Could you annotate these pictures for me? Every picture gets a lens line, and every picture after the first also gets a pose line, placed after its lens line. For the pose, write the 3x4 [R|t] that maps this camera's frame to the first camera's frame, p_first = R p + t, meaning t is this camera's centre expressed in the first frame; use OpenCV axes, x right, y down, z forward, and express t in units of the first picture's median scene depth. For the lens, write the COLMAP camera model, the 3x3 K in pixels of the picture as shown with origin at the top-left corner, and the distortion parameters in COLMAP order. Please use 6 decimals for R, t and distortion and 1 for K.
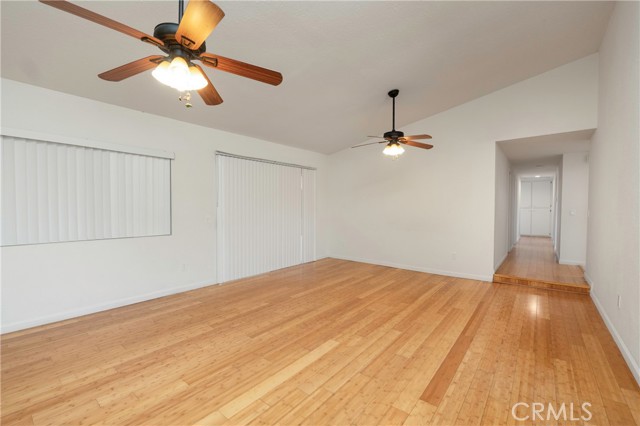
lens RADIAL K [[266.3, 0, 315.1], [0, 266.3, 209.9], [0, 0, 1]] dist [0.000054, -0.000303]
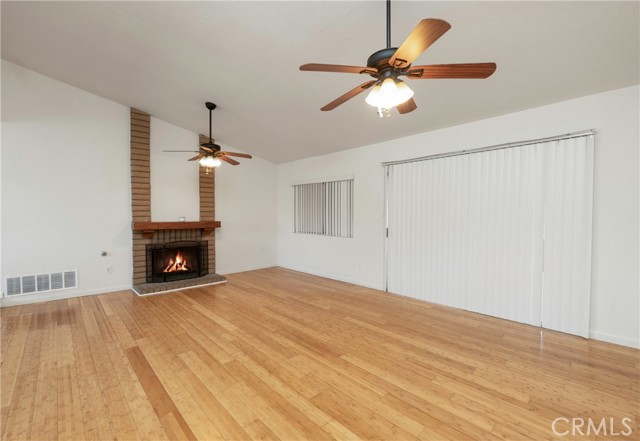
lens RADIAL K [[266.3, 0, 313.1], [0, 266.3, 222.1], [0, 0, 1]] dist [-0.007524, -0.000831]
pose [[-0.096974, 0.022123, -0.995041, 1.011557], [-0.015274, 0.999602, 0.023713, -0.016663], [0.995170, 0.017498, -0.096598, 1.215443]]
